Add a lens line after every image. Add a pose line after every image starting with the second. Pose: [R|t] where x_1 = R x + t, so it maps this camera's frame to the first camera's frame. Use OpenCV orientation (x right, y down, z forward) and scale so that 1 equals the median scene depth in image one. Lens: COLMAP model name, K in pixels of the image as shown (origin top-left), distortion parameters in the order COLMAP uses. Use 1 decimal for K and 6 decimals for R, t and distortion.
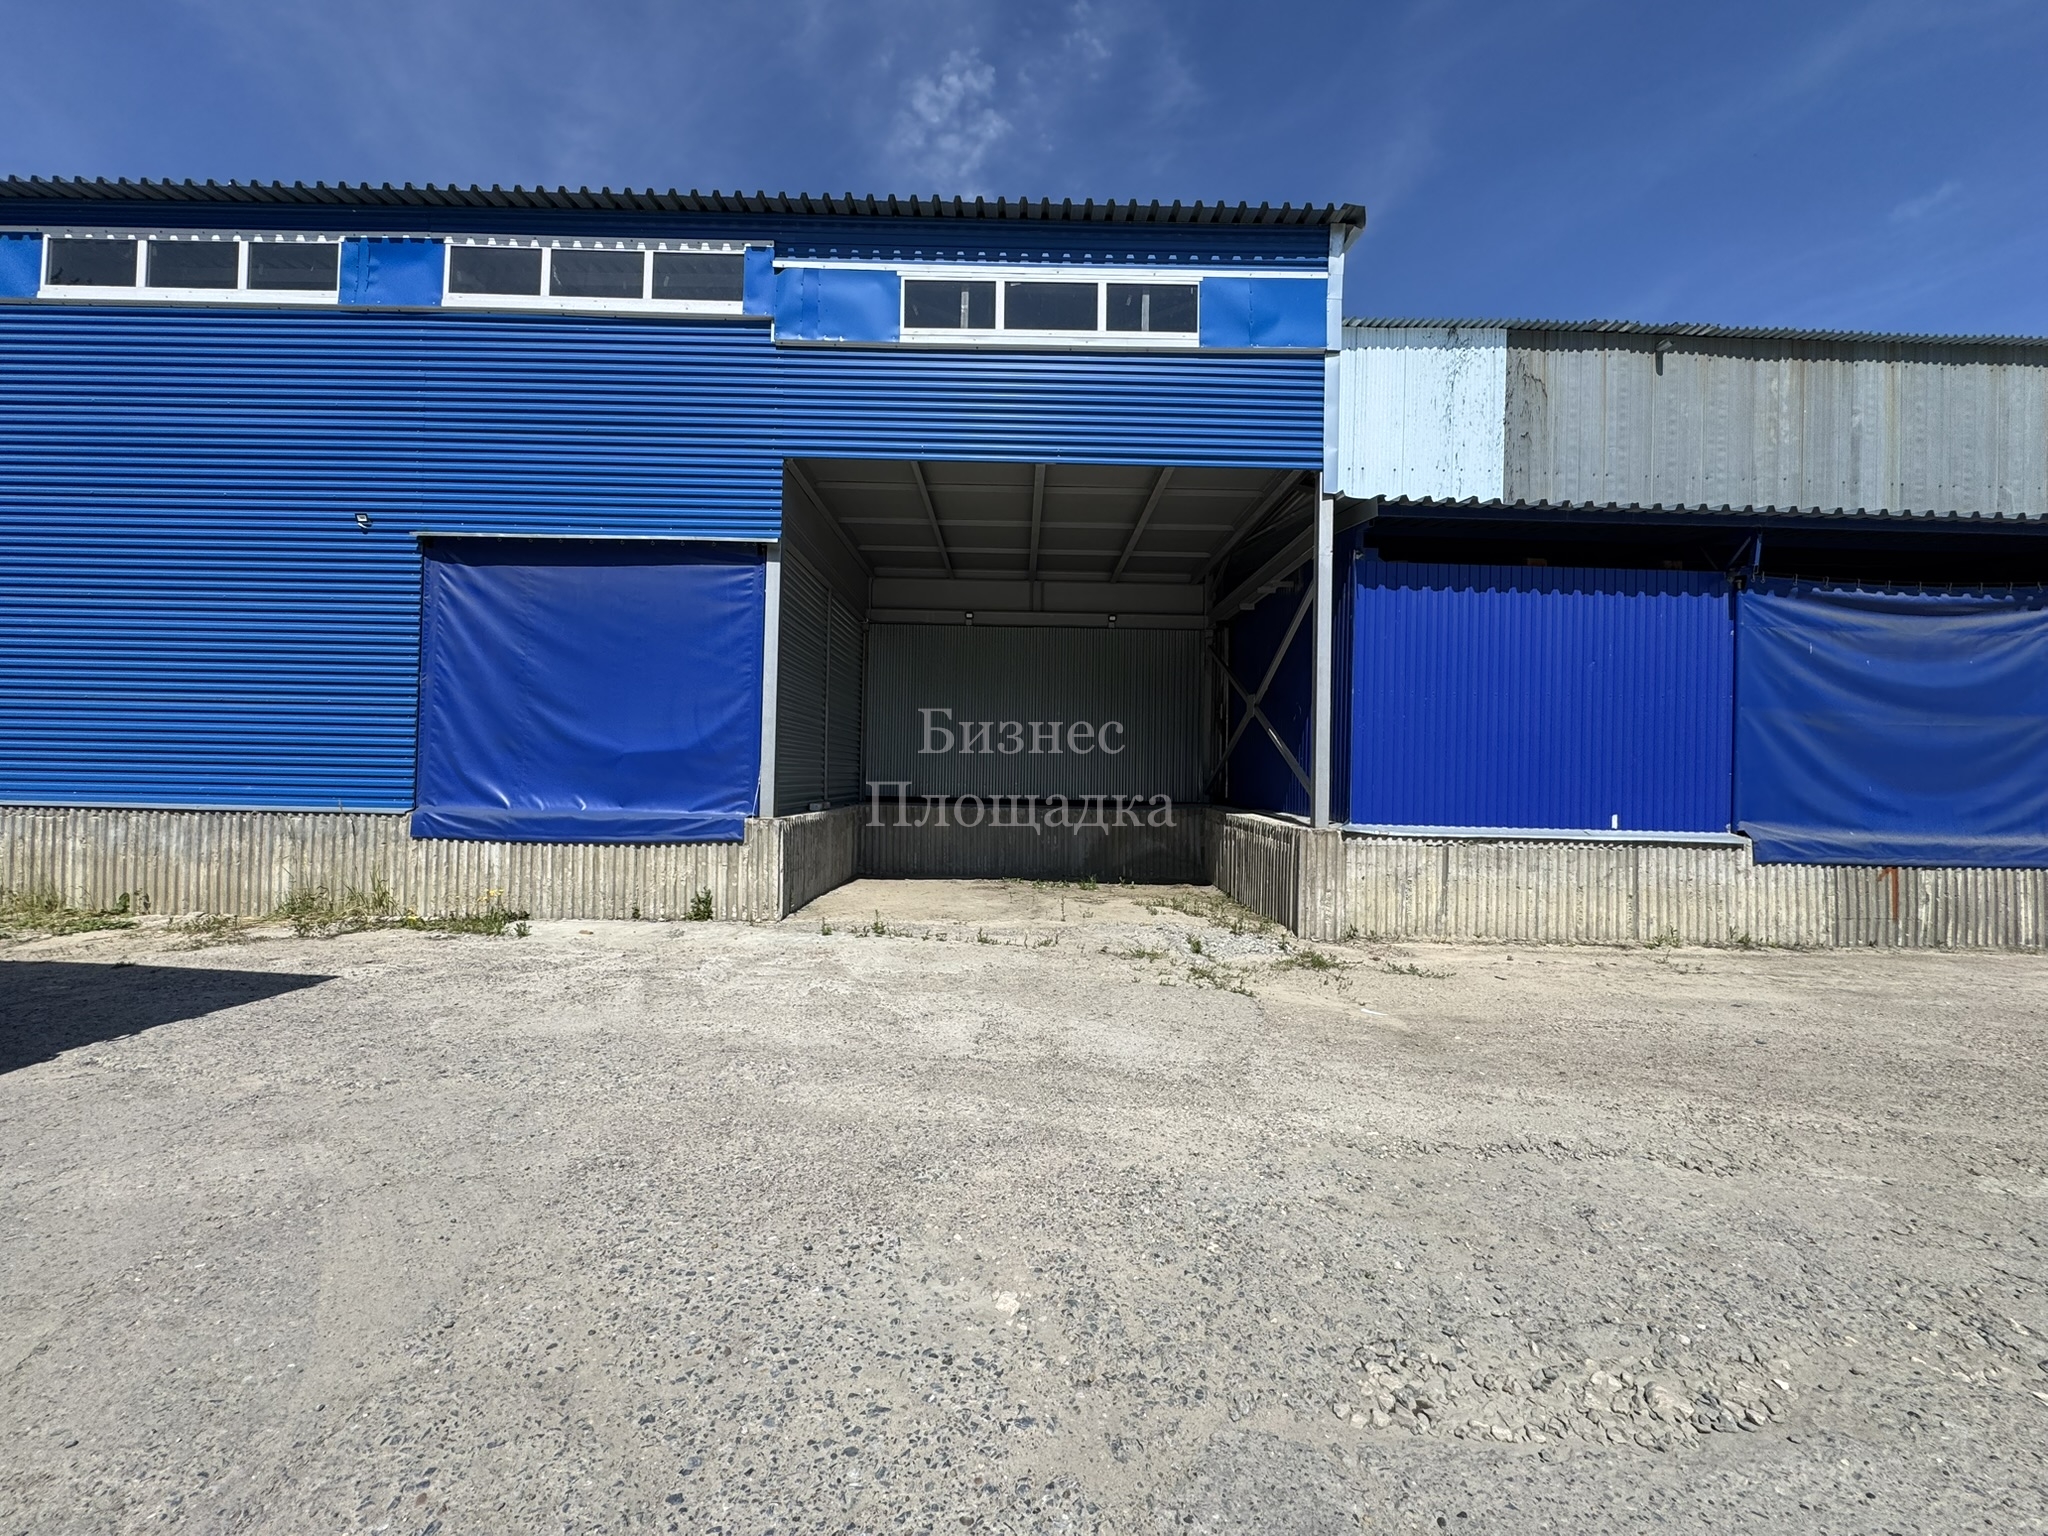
lens RADIAL K [[815.1, 0, 1029.5], [0, 815.1, 757.7], [0, 0, 1]] dist [0.001260, -0.000378]
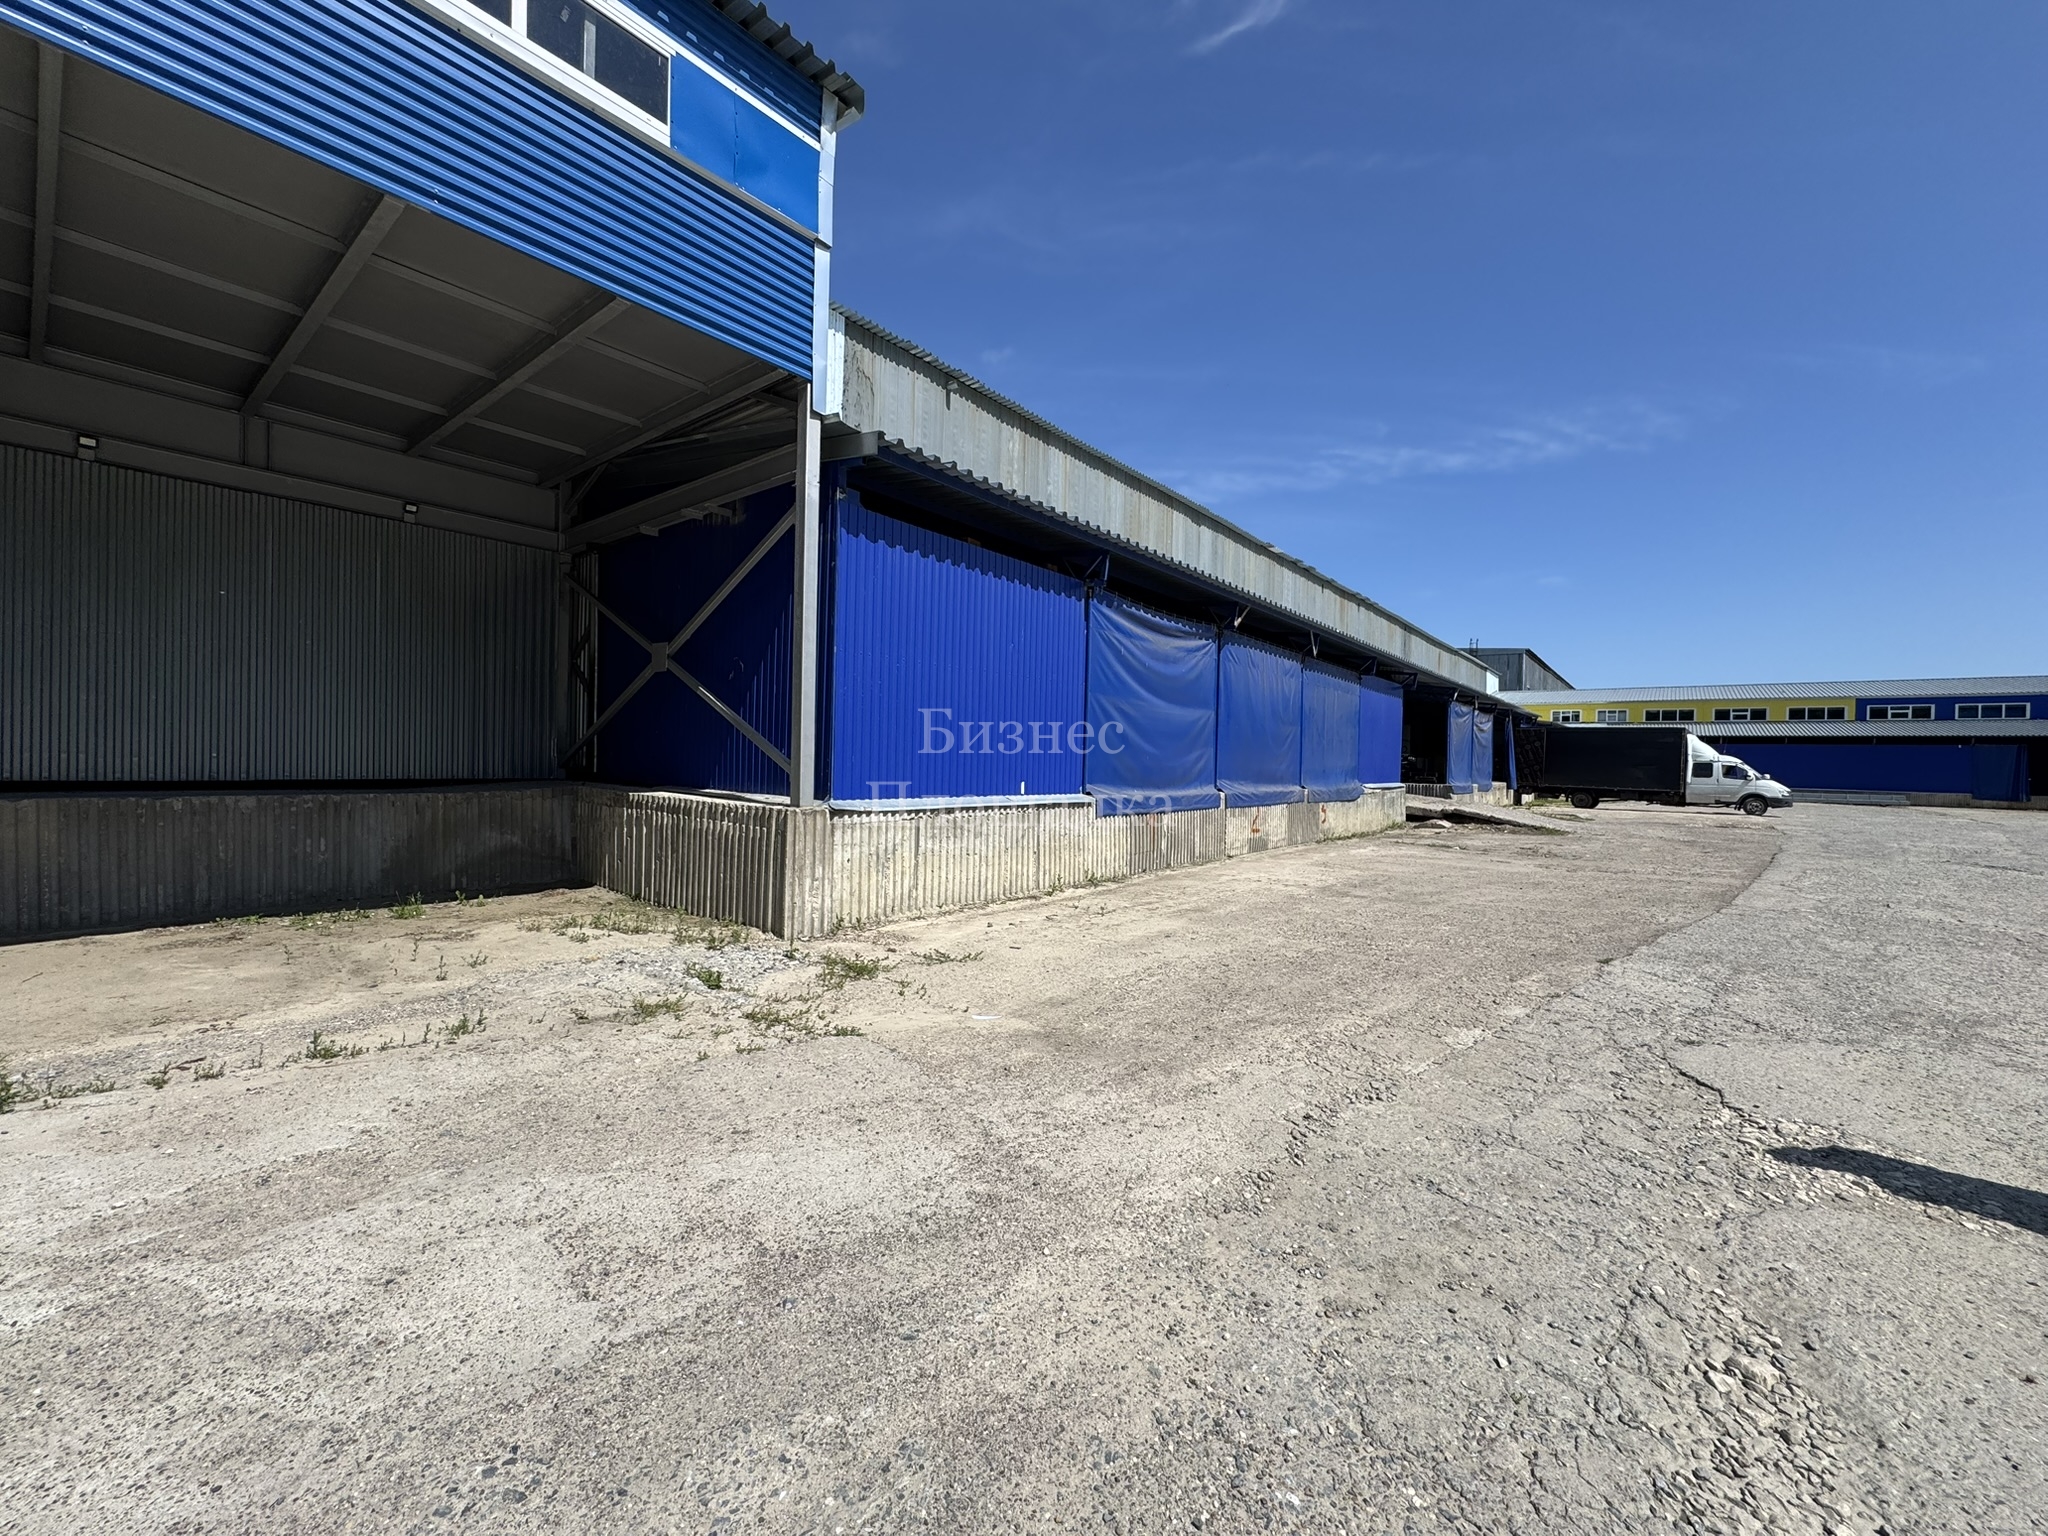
lens RADIAL K [[815.1, 0, 1028.0], [0, 815.1, 761.7], [0, 0, 1]] dist [0.001260, -0.000378]
pose [[0.641005, -0.008850, 0.767486, -0.147284], [-0.024869, 0.999169, 0.032292, 0.005713], [-0.767134, -0.039786, 0.640252, 0.279025]]
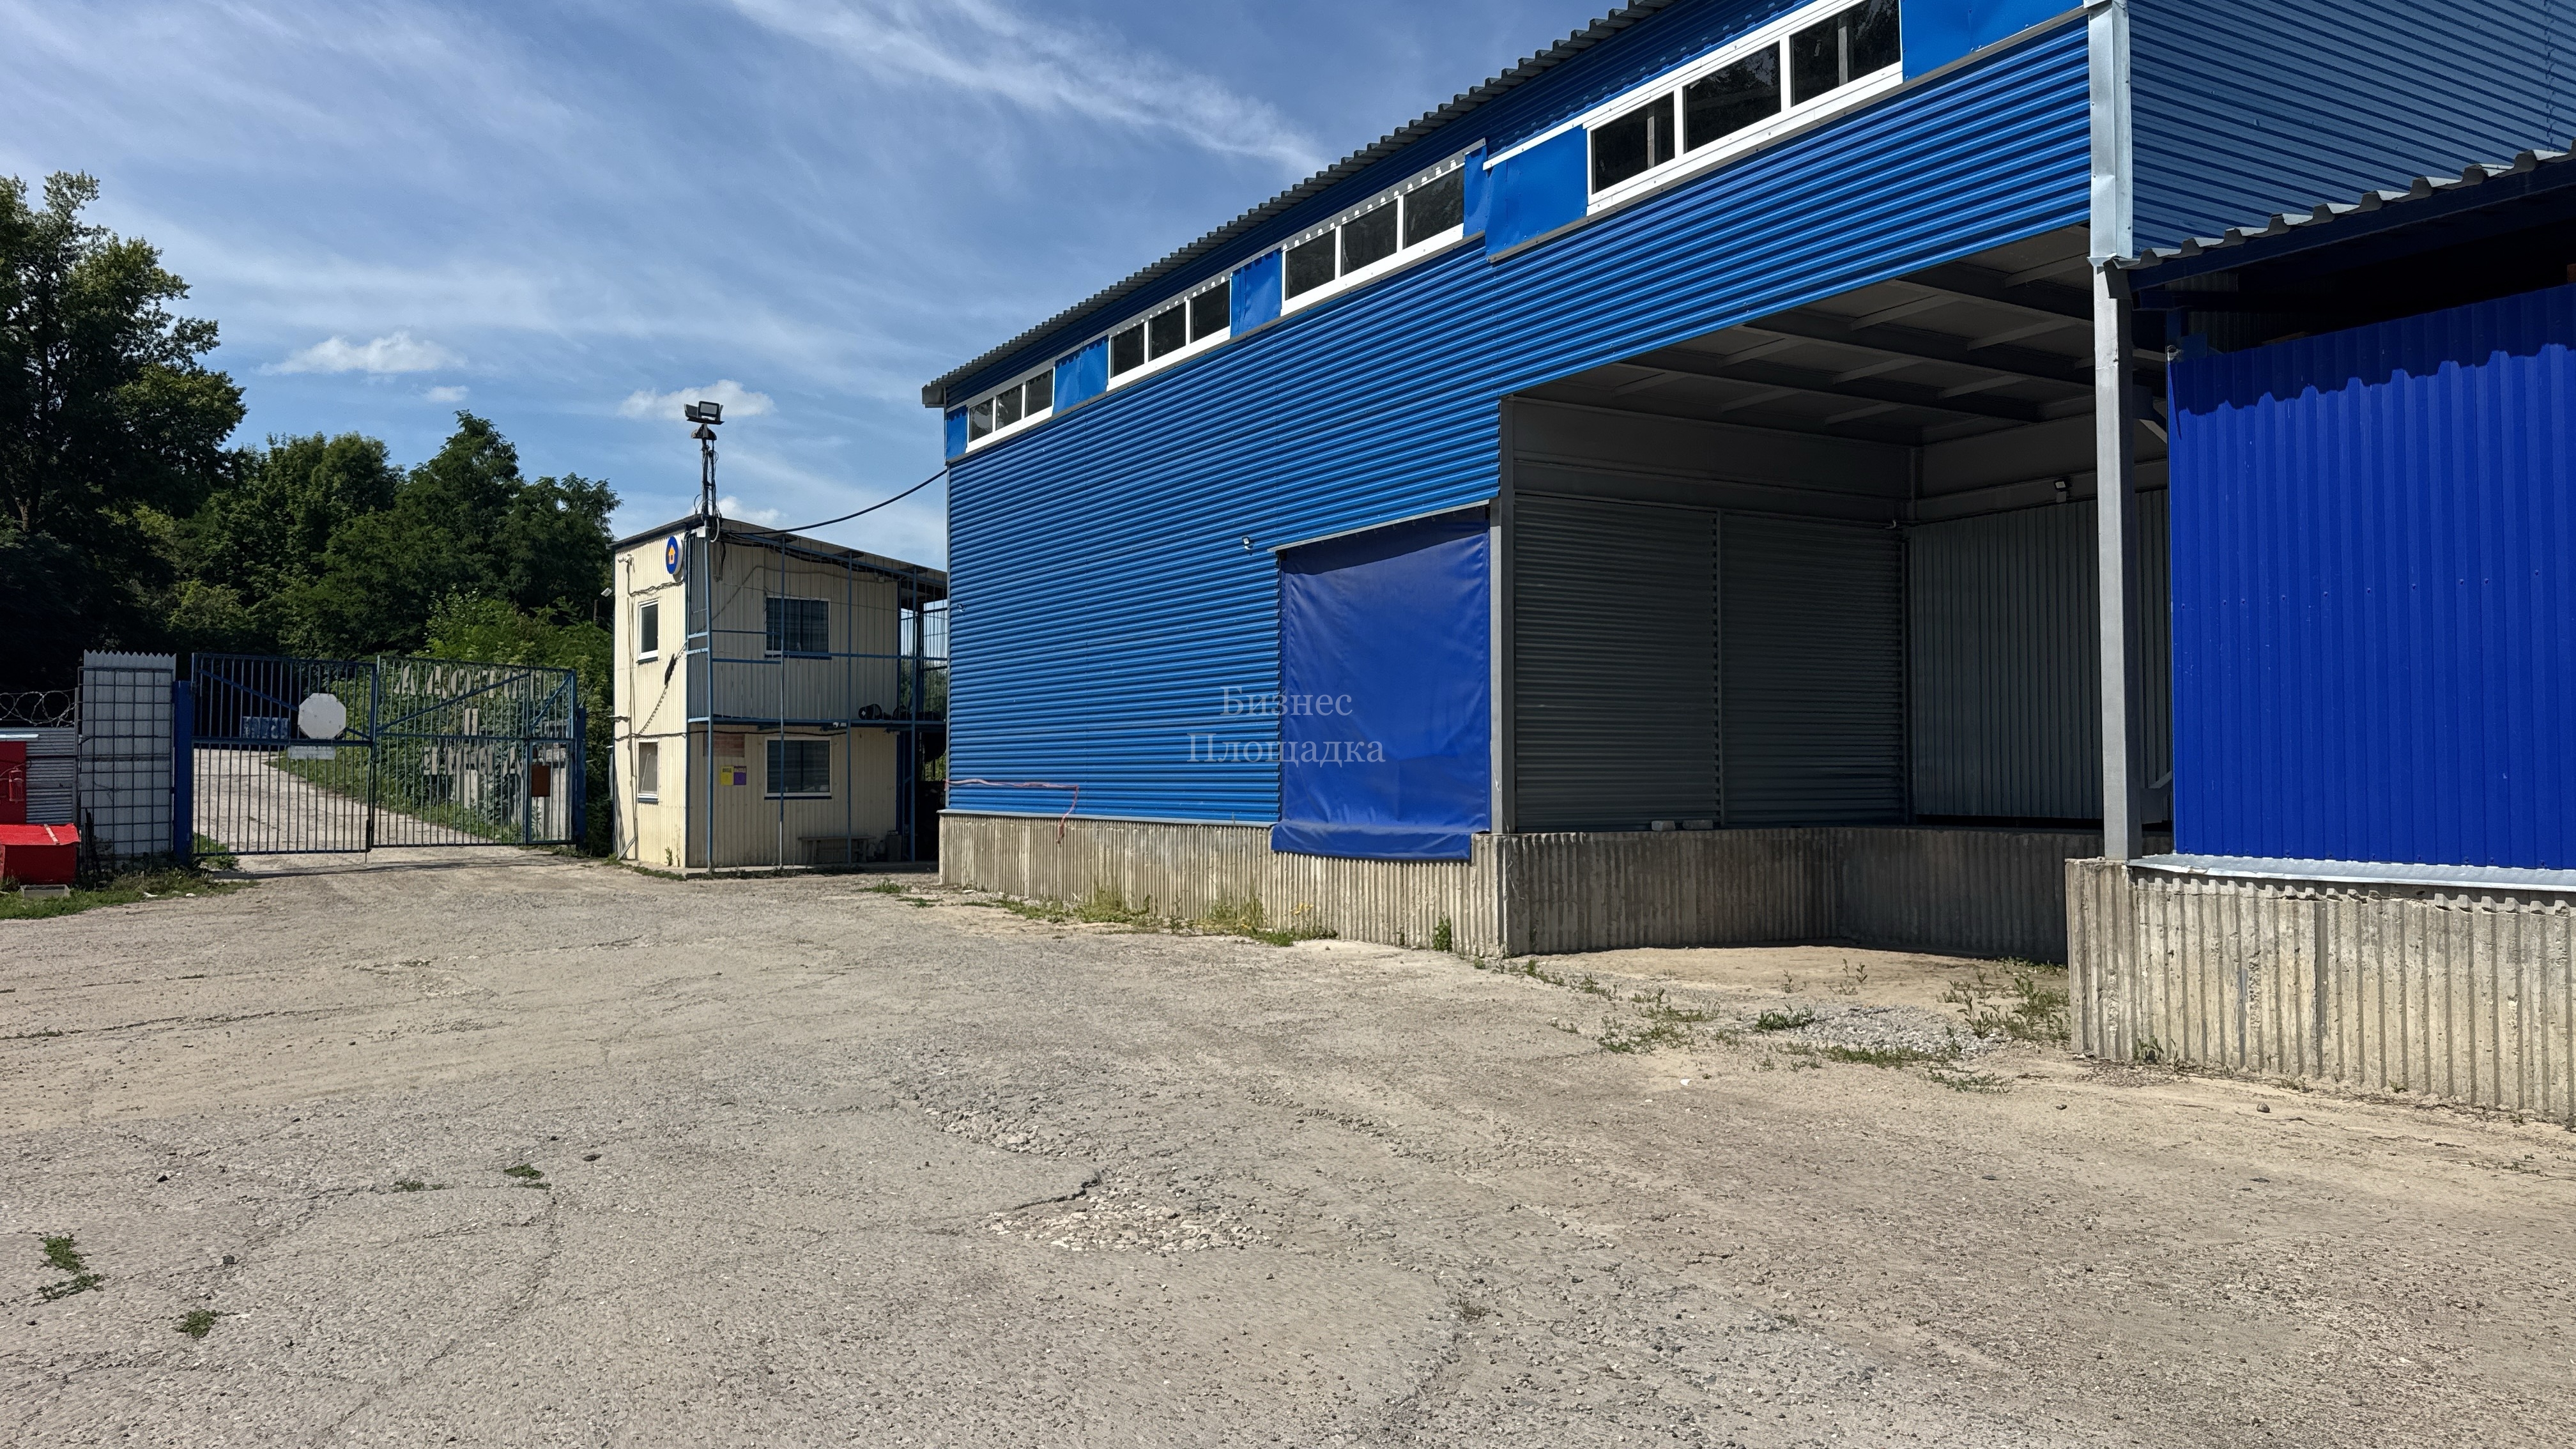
lens RADIAL K [[1805.1, 0, 1283.2], [0, 1805.1, 748.2], [0, 0, 1]] dist [0.042504, -0.005440]
pose [[0.506659, -0.034464, -0.861457, 1.152820], [0.032526, 0.999253, -0.020847, 0.017375], [0.861533, -0.017458, 0.507402, -0.122932]]
